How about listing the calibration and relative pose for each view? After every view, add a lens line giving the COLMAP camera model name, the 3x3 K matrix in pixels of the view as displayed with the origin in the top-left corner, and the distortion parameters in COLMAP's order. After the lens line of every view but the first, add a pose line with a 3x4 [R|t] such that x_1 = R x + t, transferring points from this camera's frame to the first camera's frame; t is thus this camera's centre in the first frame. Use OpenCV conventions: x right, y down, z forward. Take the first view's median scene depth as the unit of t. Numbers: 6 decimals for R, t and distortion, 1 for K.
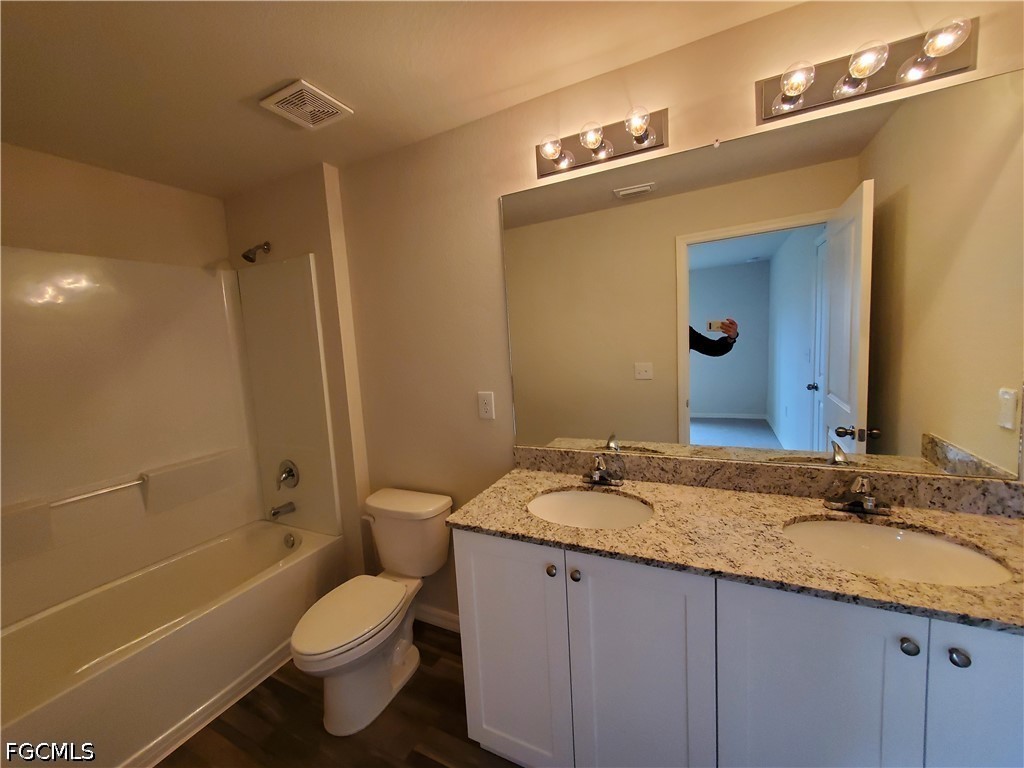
lens RADIAL K [[405.6, 0, 511.7], [0, 405.6, 386.3], [0, 0, 1]] dist [-0.000226, 0.000366]
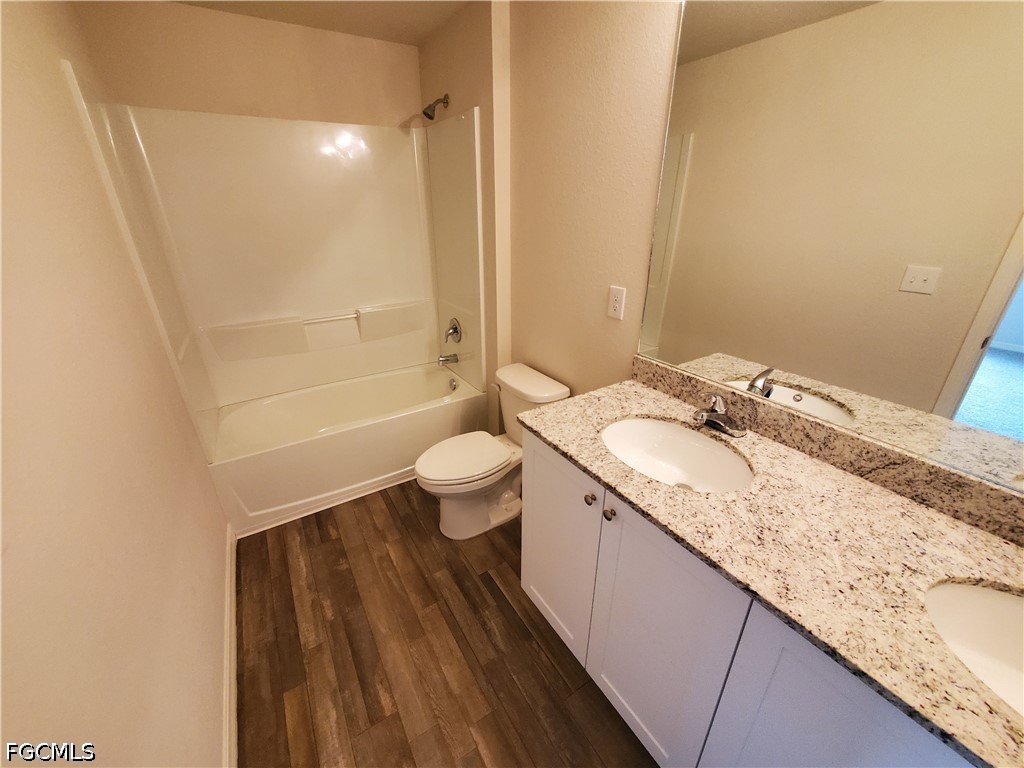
lens RADIAL K [[405.6, 0, 511.7], [0, 405.6, 387.0], [0, 0, 1]] dist [-0.000226, 0.000366]
pose [[0.849812, 0.266532, -0.454732, 0.228719], [-0.106318, 0.931673, 0.347392, -0.075947], [0.516252, -0.246871, 0.820084, 0.143712]]
